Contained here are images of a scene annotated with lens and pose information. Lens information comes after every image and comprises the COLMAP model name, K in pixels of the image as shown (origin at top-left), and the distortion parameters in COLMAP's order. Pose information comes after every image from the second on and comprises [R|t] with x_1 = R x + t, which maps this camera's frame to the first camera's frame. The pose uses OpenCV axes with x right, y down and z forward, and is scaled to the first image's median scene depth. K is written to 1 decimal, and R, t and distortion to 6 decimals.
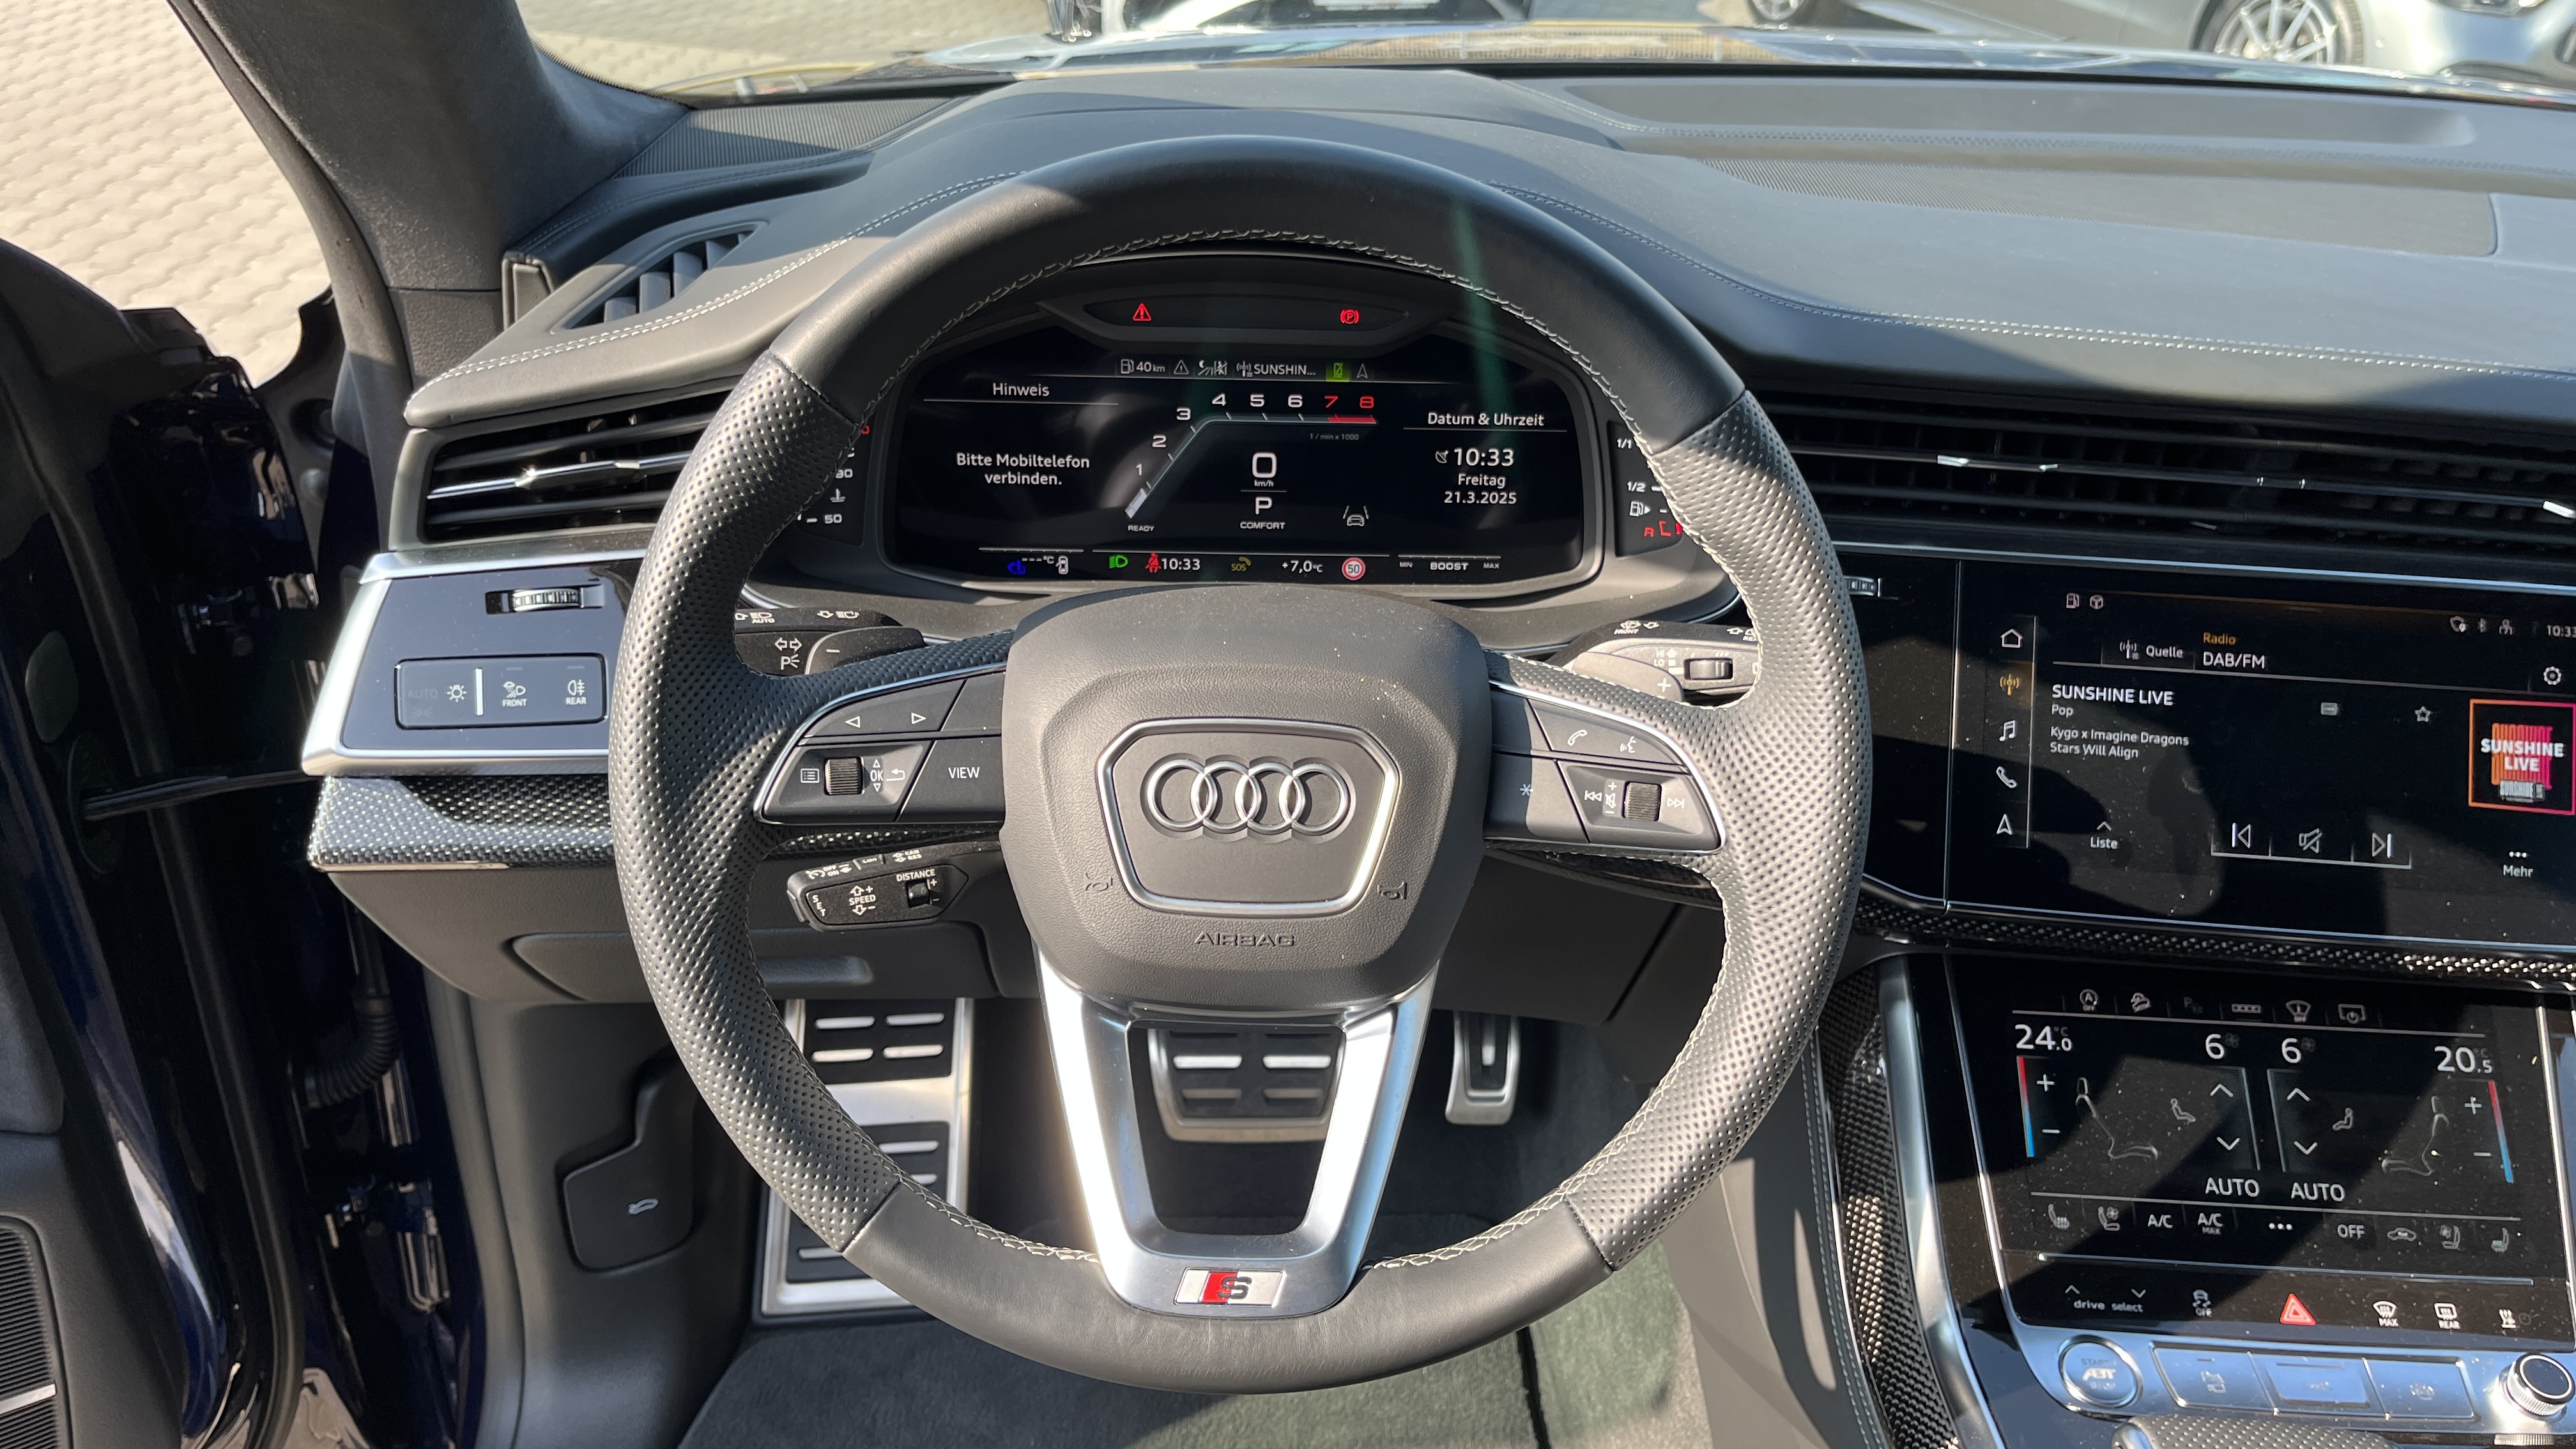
lens RADIAL K [[1963.3, 0, 1283.2], [0, 1963.3, 719.5], [0, 0, 1]] dist [0.066345, -0.091694]
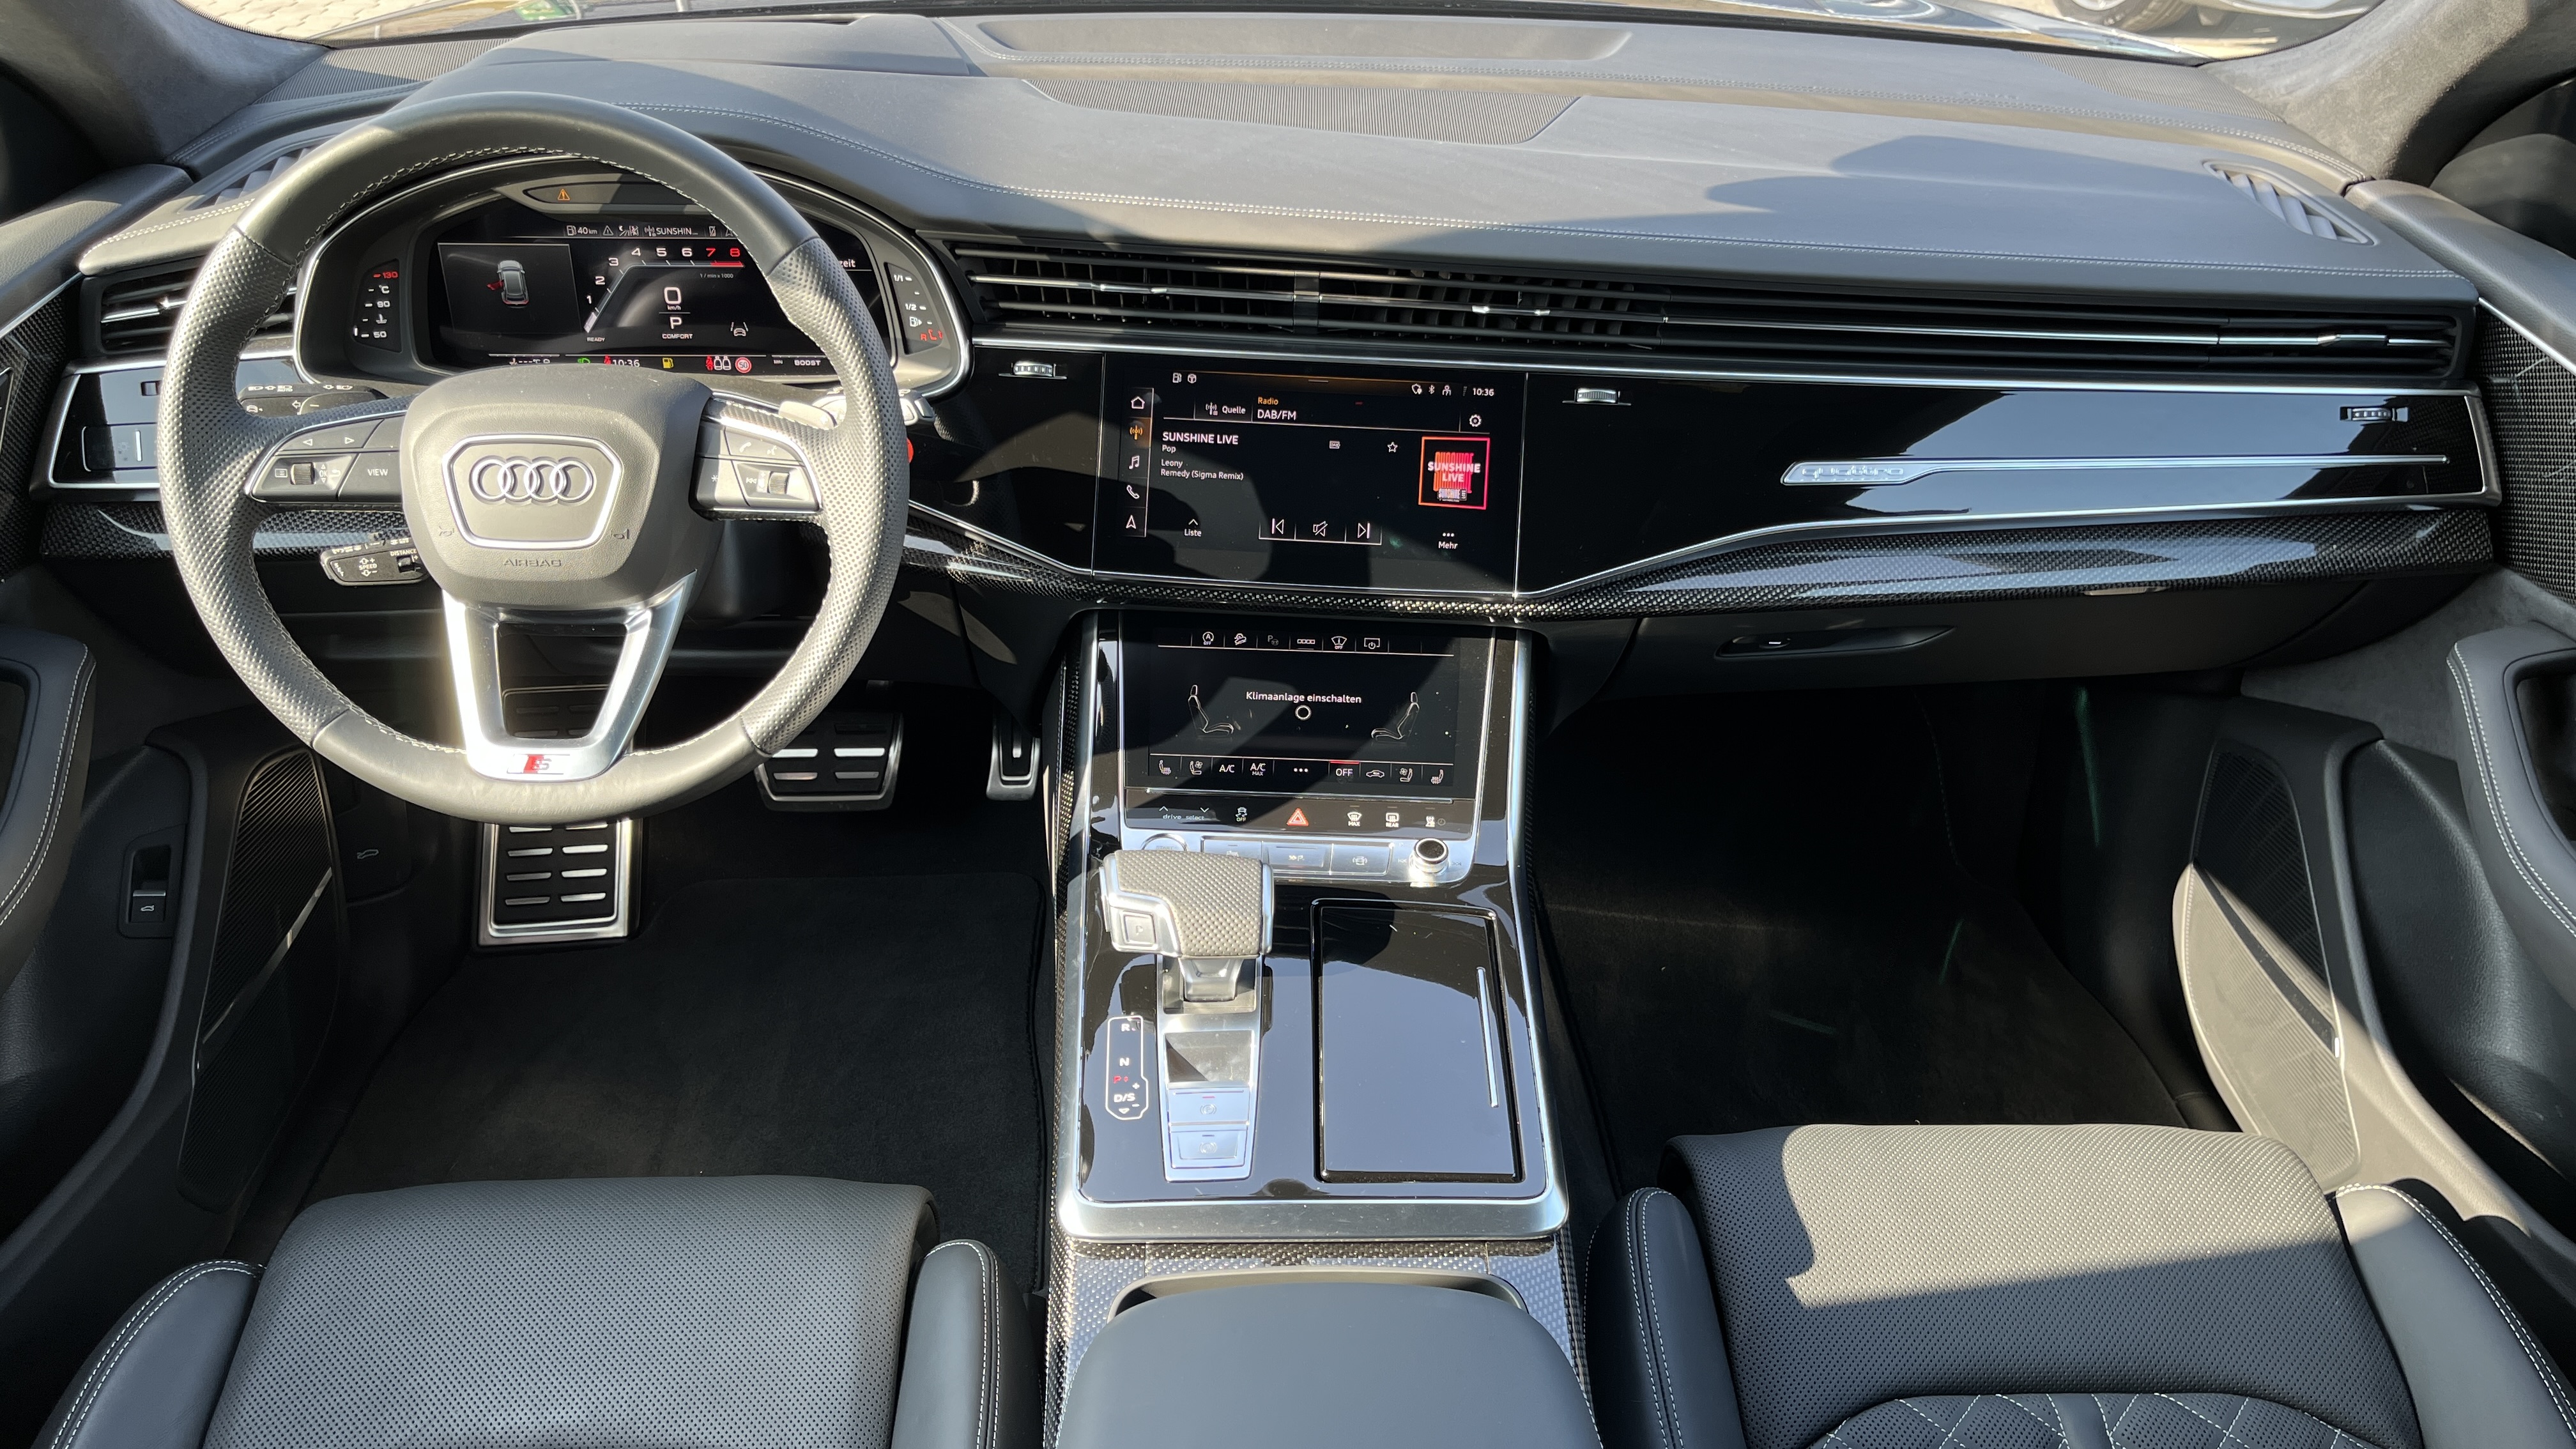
lens RADIAL K [[1963.3, 0, 1282.0], [0, 1963.3, 725.9], [0, 0, 1]] dist [0.066345, -0.091694]
pose [[0.999881, -0.015219, -0.002352, 0.485624], [0.015342, 0.997644, 0.066870, 0.112288], [0.001329, -0.066898, 0.997759, -0.568167]]
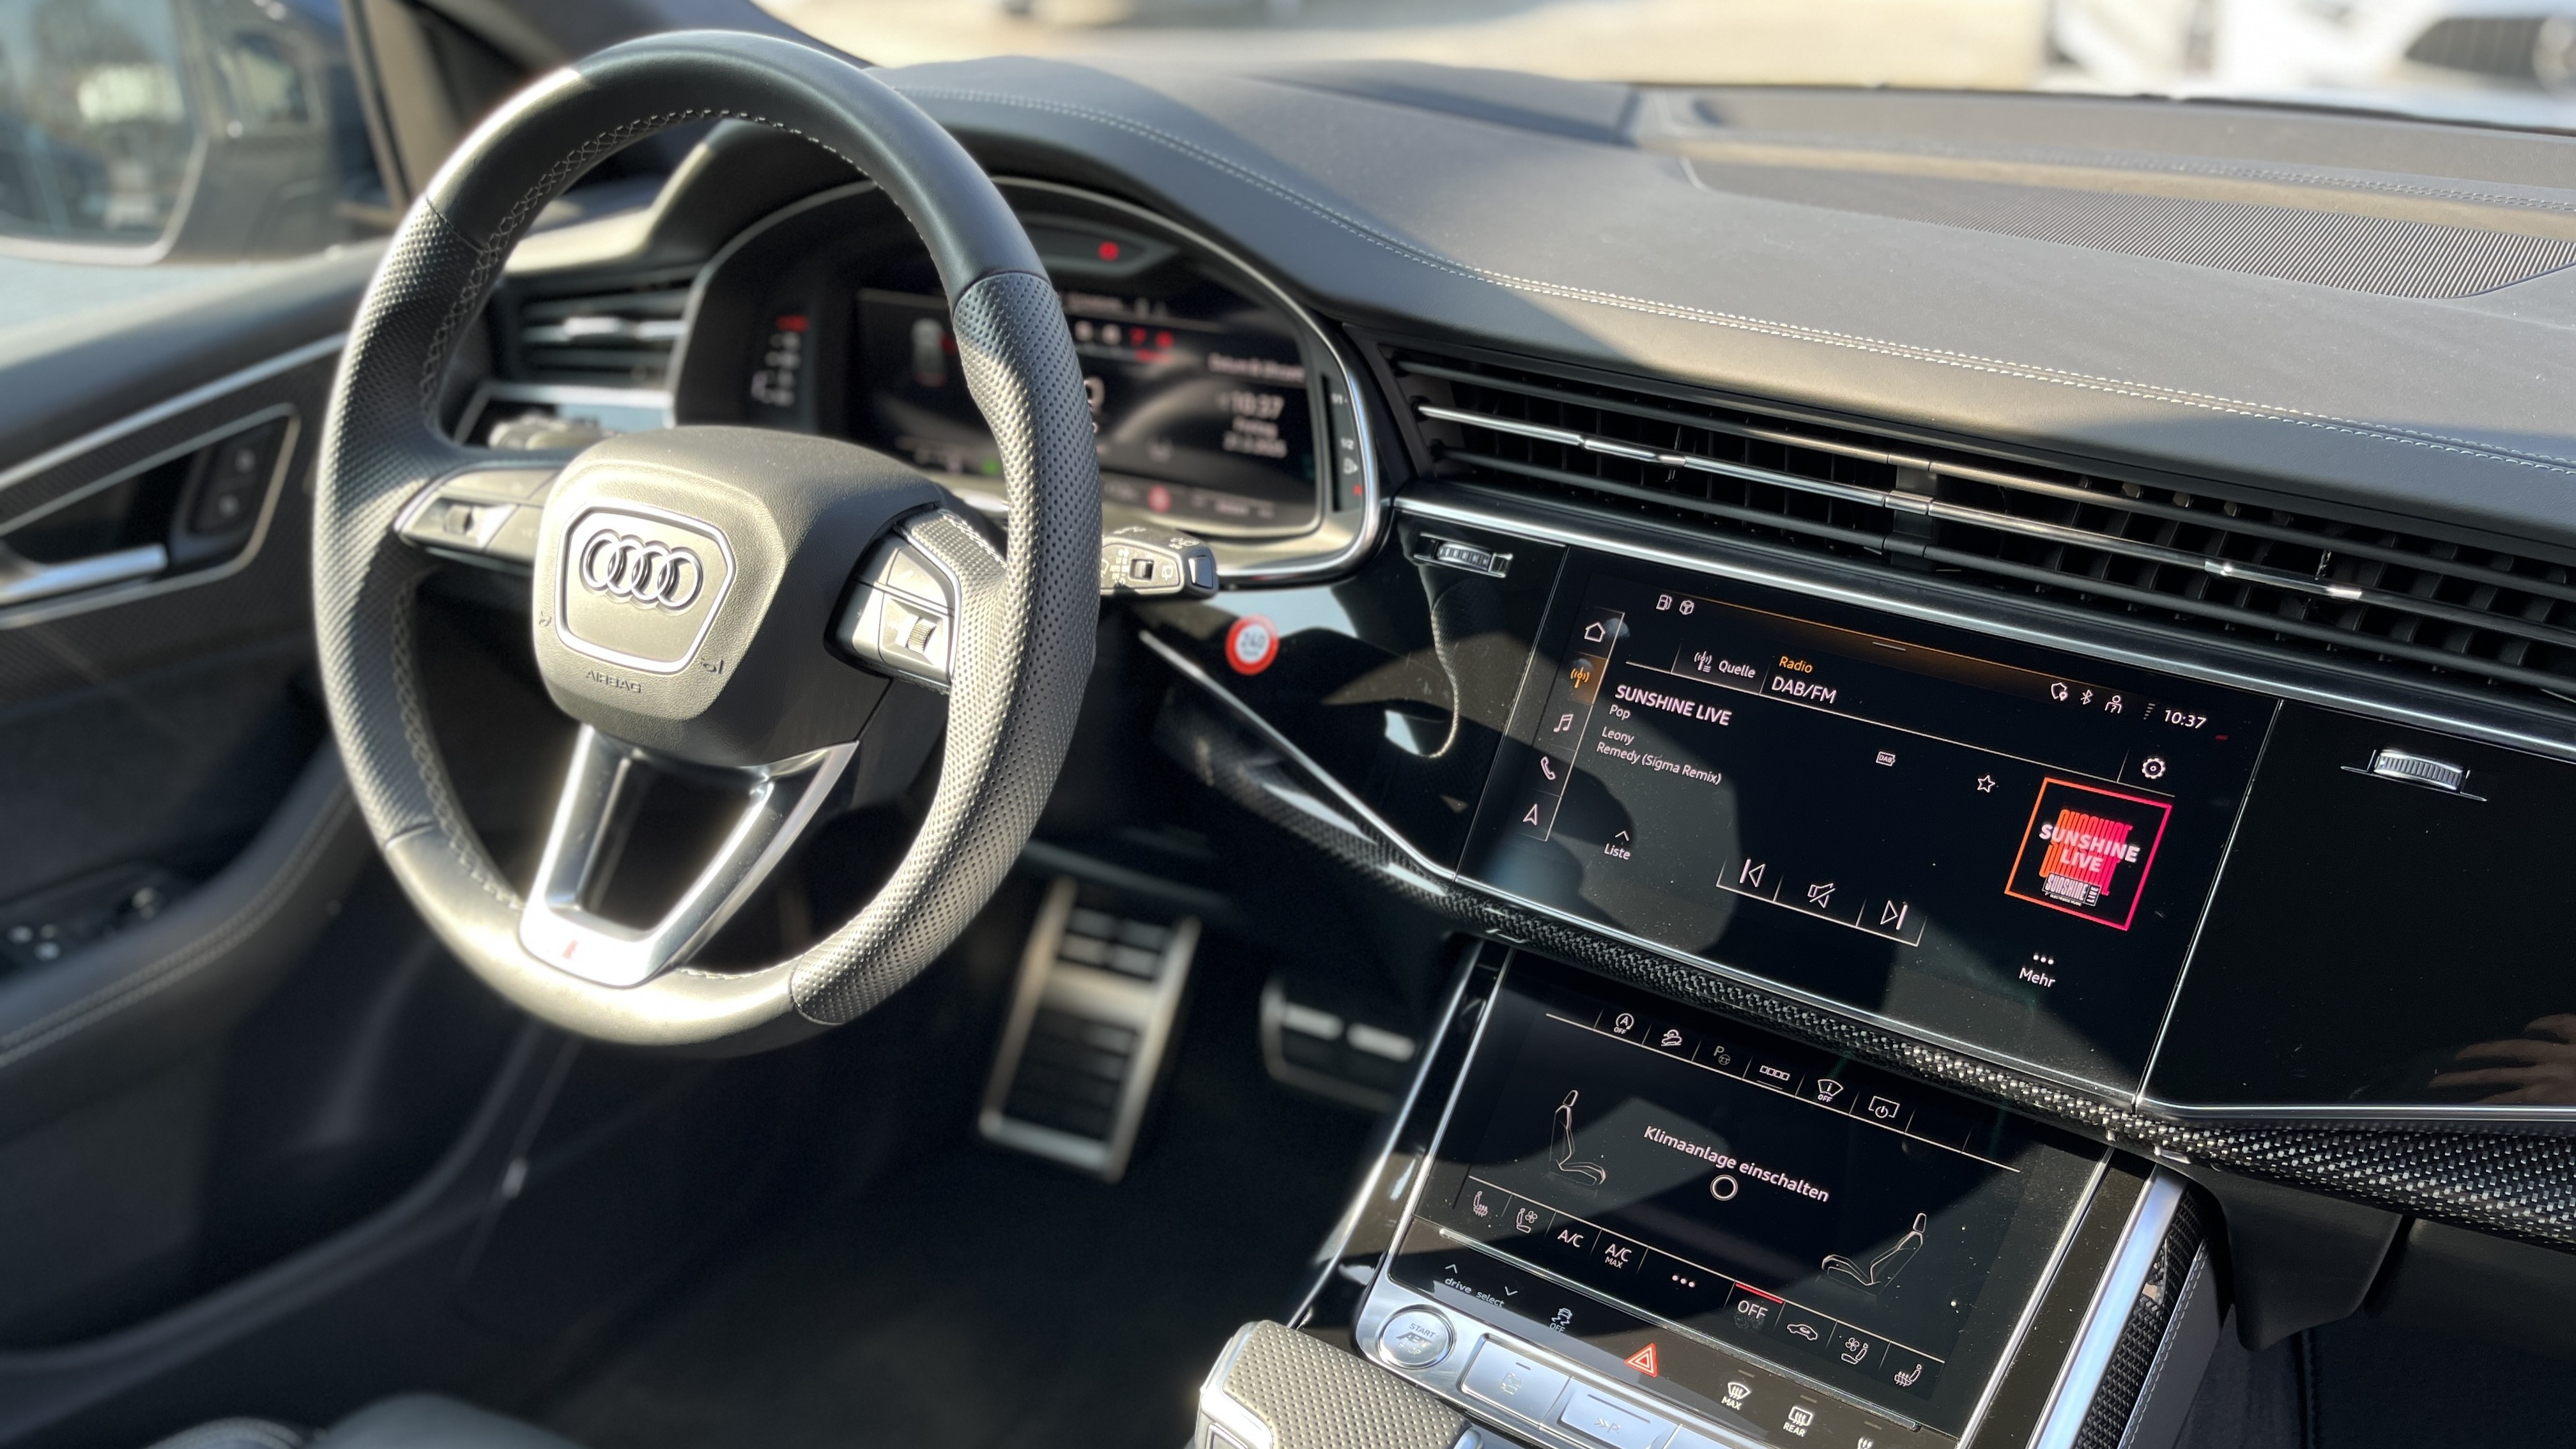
lens RADIAL K [[1977.9, 0, 1285.0], [0, 1977.9, 939.1], [0, 0, 1]] dist [0.044970, -0.040169]
pose [[0.842290, 0.230502, -0.487254, 0.756597], [-0.209632, 0.972872, 0.097852, 0.043327], [0.496591, 0.019724, 0.867761, 0.081313]]
